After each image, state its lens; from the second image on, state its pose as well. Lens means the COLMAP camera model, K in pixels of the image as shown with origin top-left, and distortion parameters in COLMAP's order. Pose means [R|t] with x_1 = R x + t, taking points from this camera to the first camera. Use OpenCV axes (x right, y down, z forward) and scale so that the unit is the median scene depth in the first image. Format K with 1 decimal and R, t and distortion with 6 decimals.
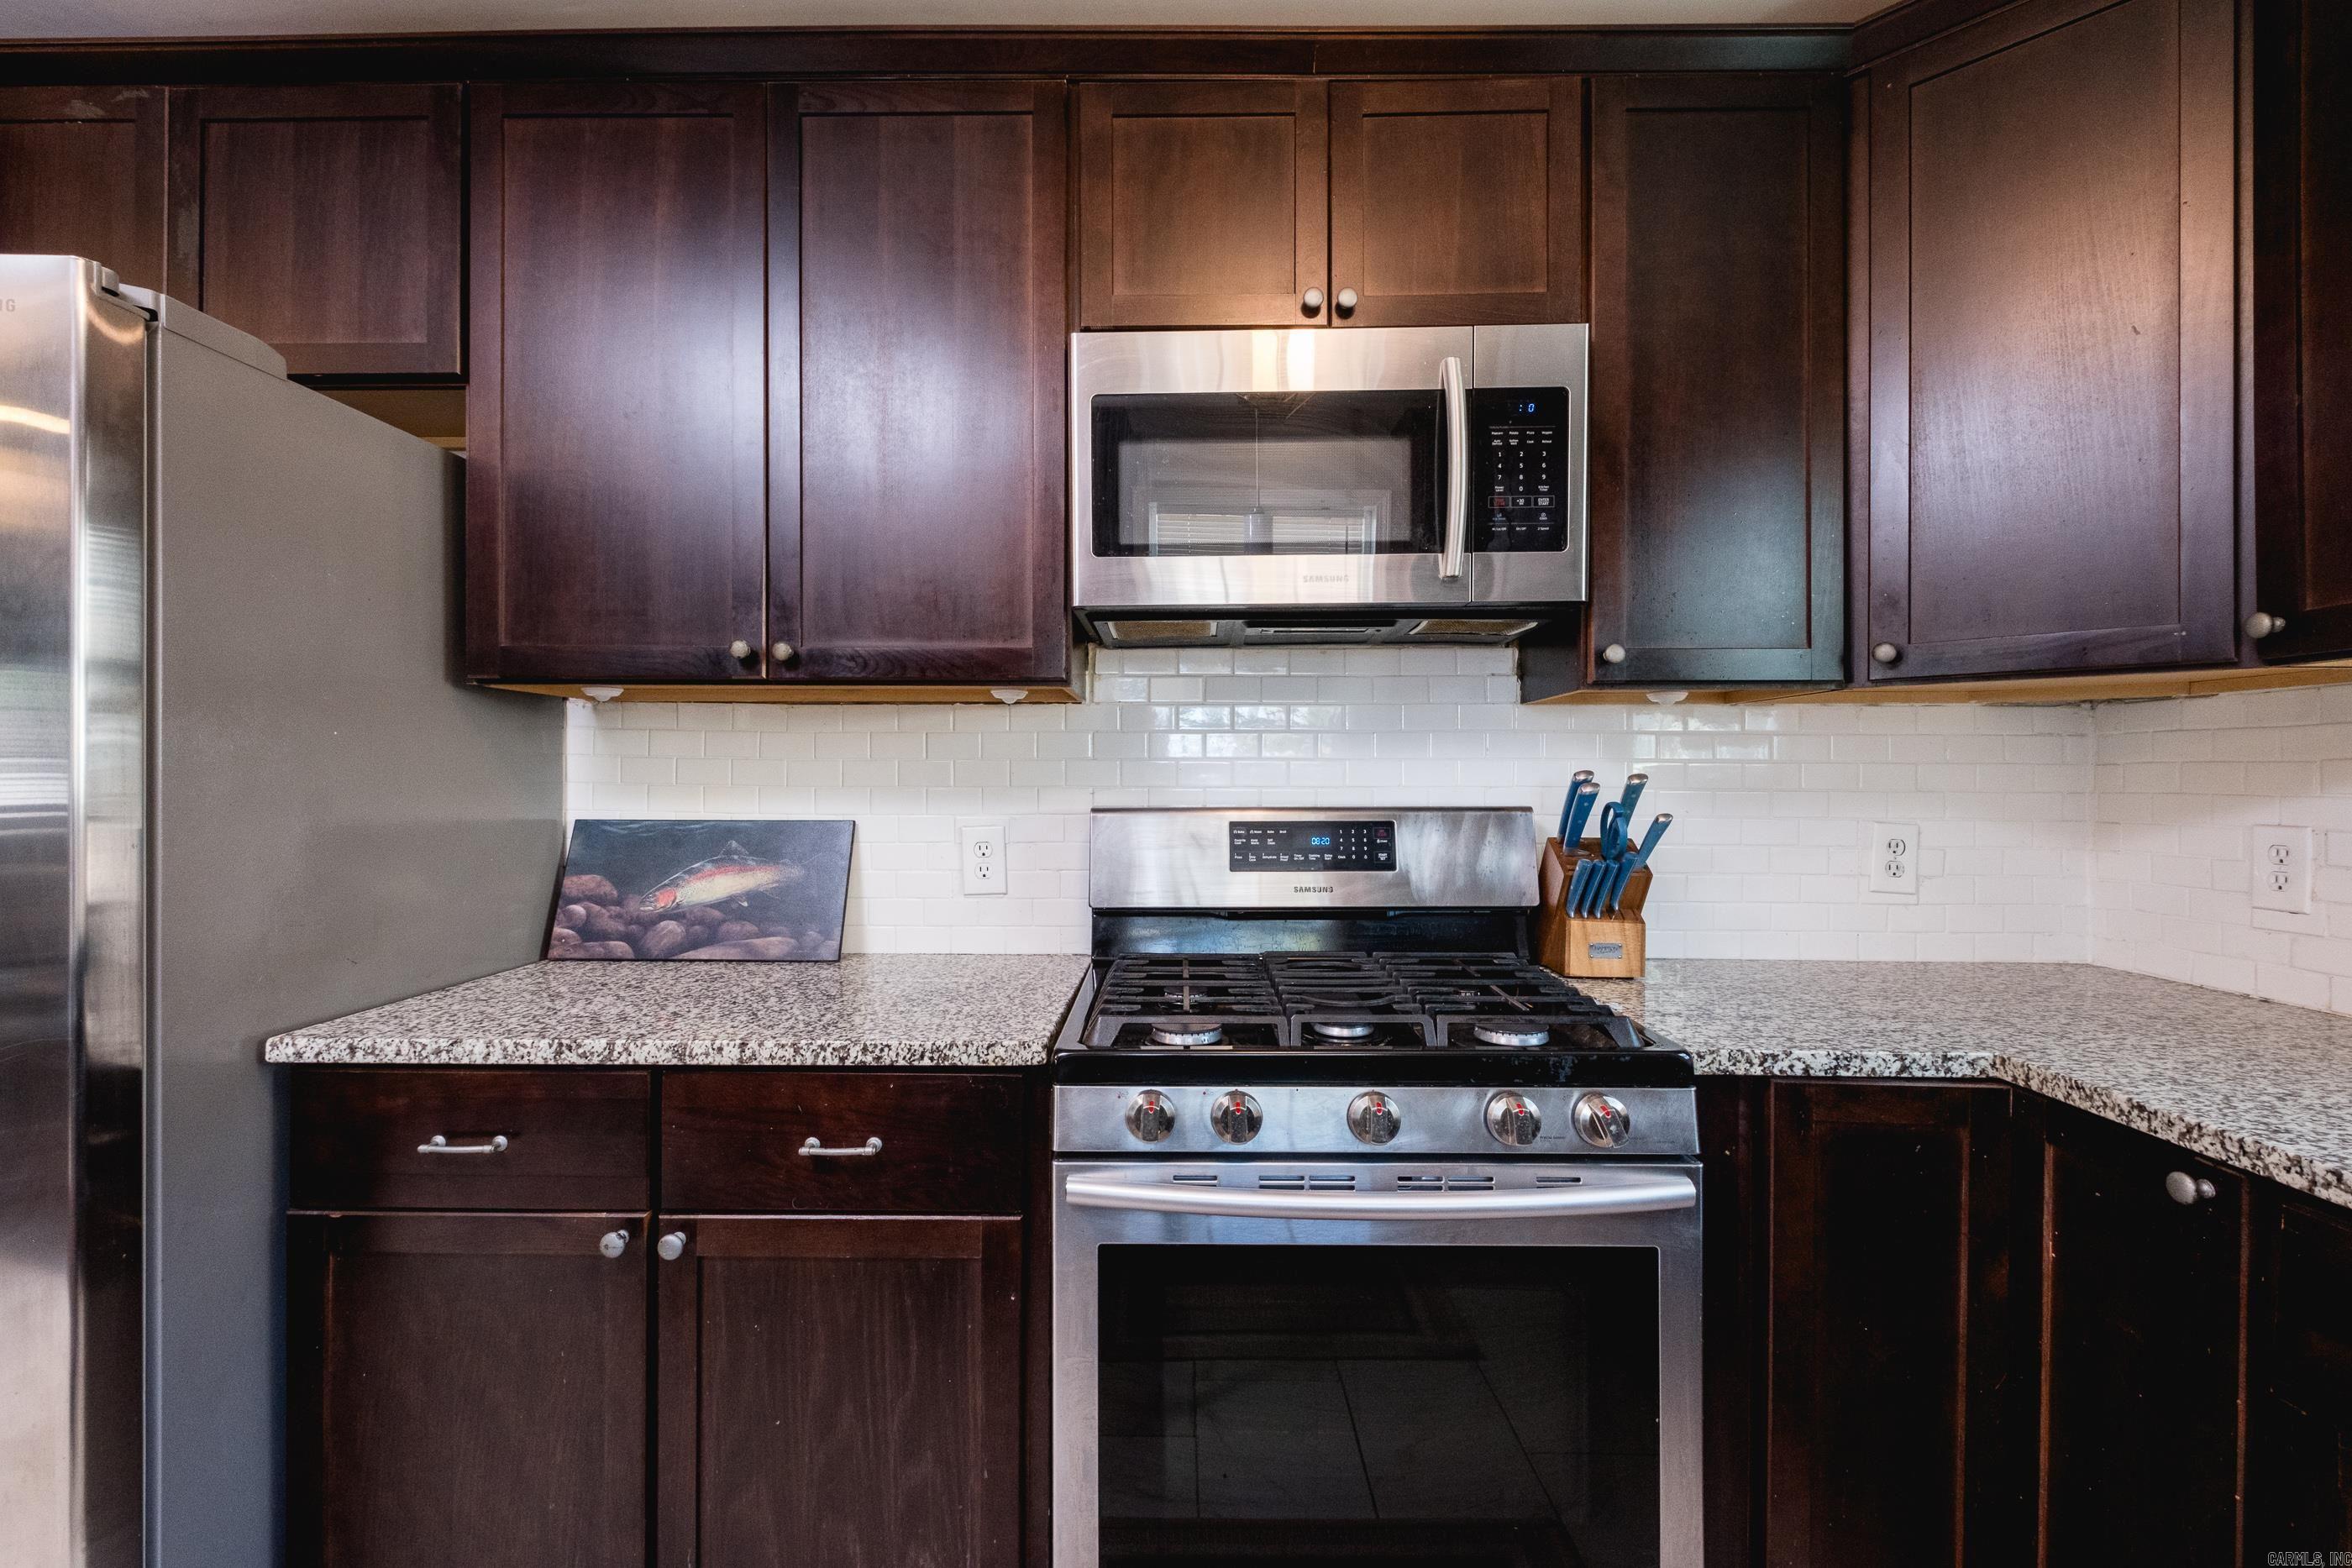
lens RADIAL K [[1026.4, 0, 1170.1], [0, 1026.4, 771.6], [0, 0, 1]] dist [-0.000230, -0.000210]
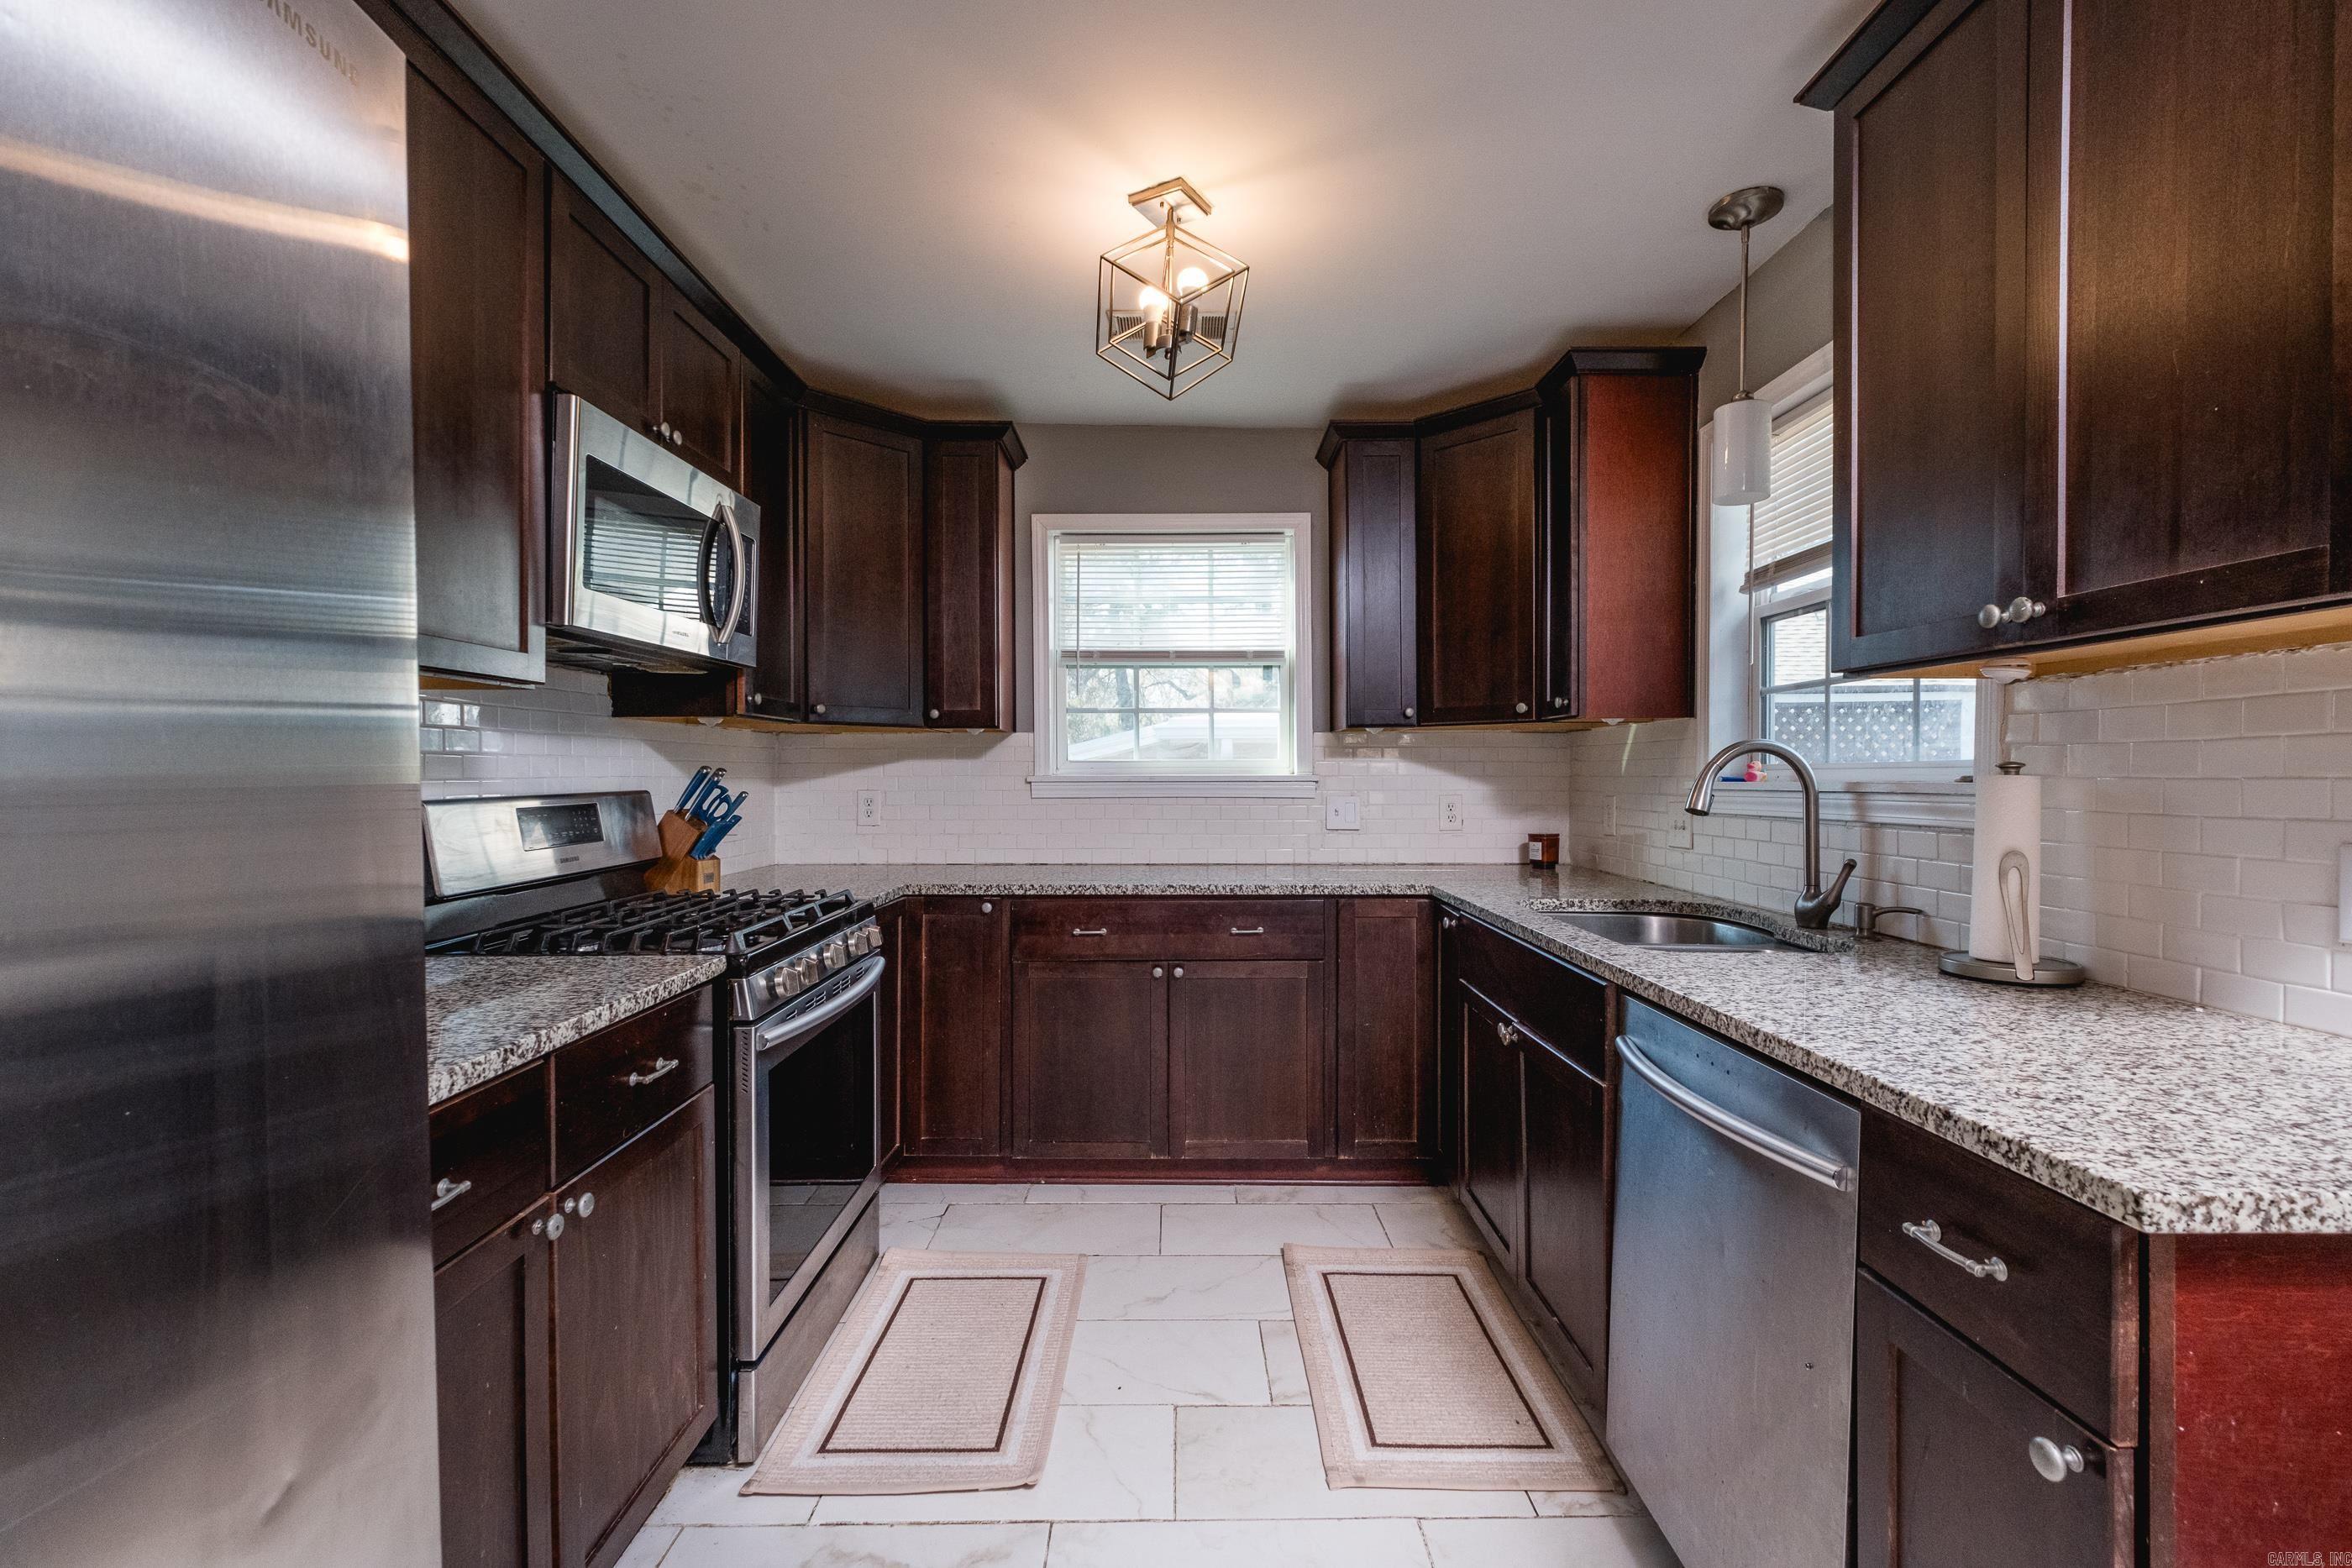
lens RADIAL K [[1008.8, 0, 1185.9], [0, 1008.8, 784.1], [0, 0, 1]] dist [0.001384, -0.000460]
pose [[-0.023583, -0.015129, 0.999607, -1.543241], [-0.006103, 0.999869, 0.014989, -0.001000], [-0.999703, -0.005747, -0.023672, 0.388596]]
